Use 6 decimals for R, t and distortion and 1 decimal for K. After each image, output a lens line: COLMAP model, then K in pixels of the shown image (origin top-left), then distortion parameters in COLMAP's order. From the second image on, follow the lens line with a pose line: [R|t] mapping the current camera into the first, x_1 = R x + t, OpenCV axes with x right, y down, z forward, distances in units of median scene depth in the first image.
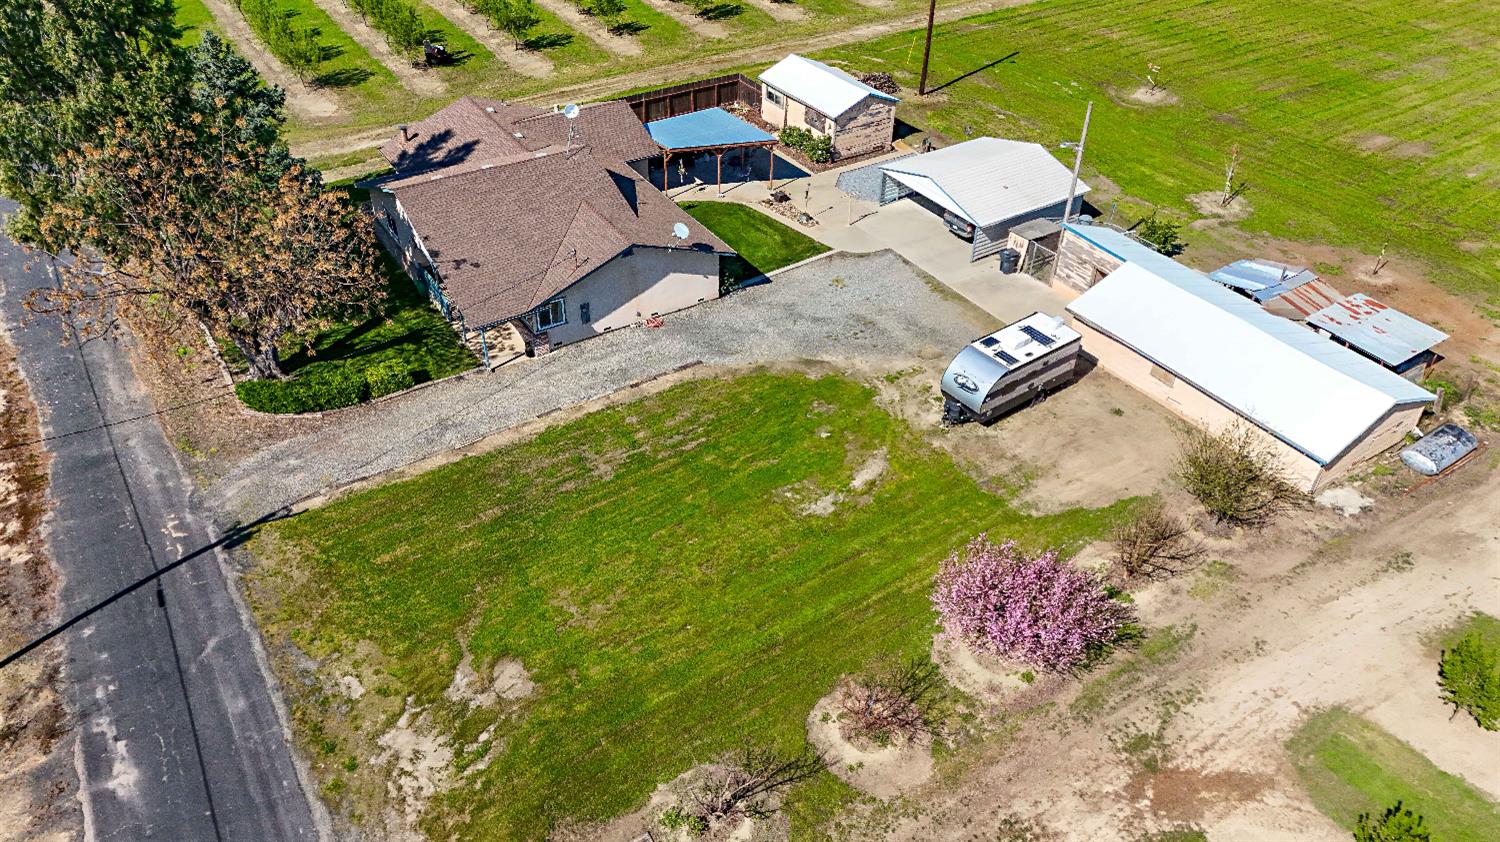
lens RADIAL K [[1094.1, 0, 750.0], [0, 1094.1, 421.0], [0, 0, 1]] dist [0.083339, -0.079377]
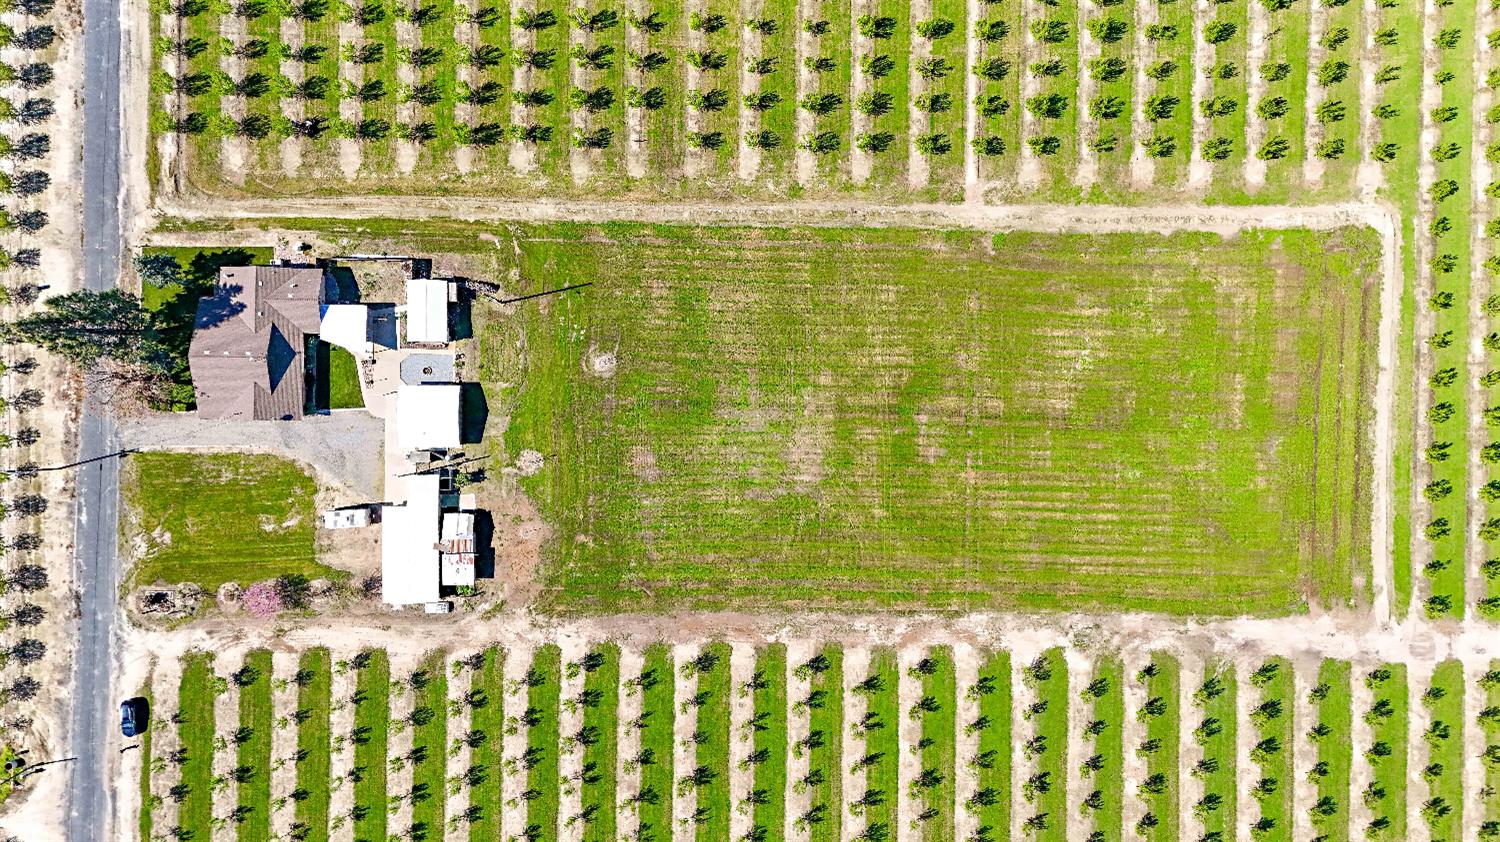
lens RADIAL K [[1094.1, 0, 750.0], [0, 1094.1, 421.0], [0, 0, 1]] dist [0.083339, -0.079377]
pose [[0.832708, 0.553662, 0.007450, 0.935615], [-0.342941, 0.505126, 0.791984, -2.836036], [0.434728, -0.662046, 0.610496, -0.225904]]
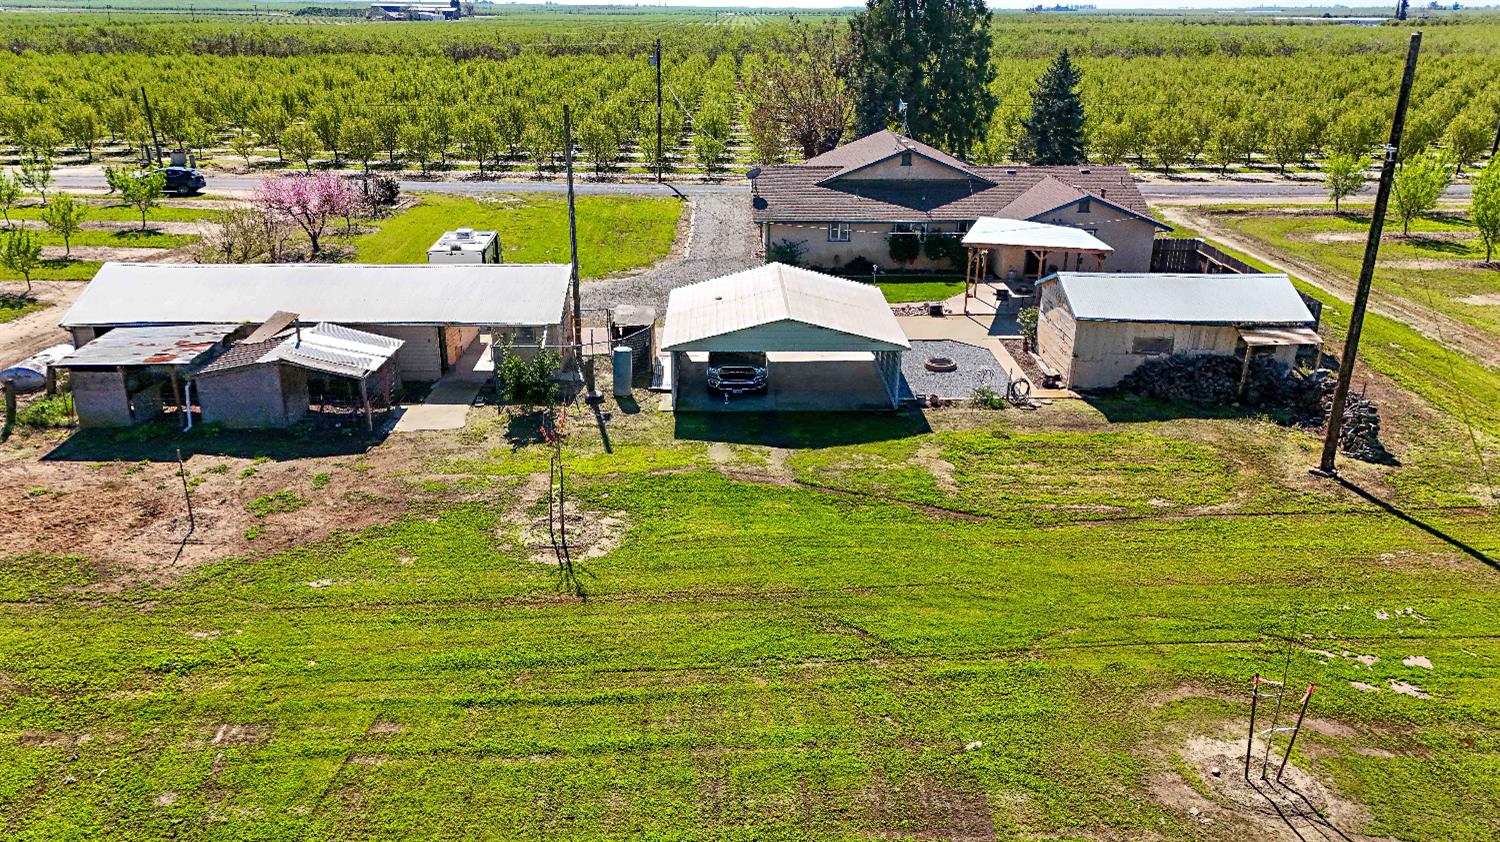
lens RADIAL K [[1094.1, 0, 750.0], [0, 1094.1, 421.0], [0, 0, 1]] dist [0.083339, -0.079377]
pose [[-0.532200, 0.276700, -0.800125, 0.908248], [-0.526948, 0.631443, 0.568864, -0.647303], [0.662638, 0.724374, -0.190248, 1.371969]]
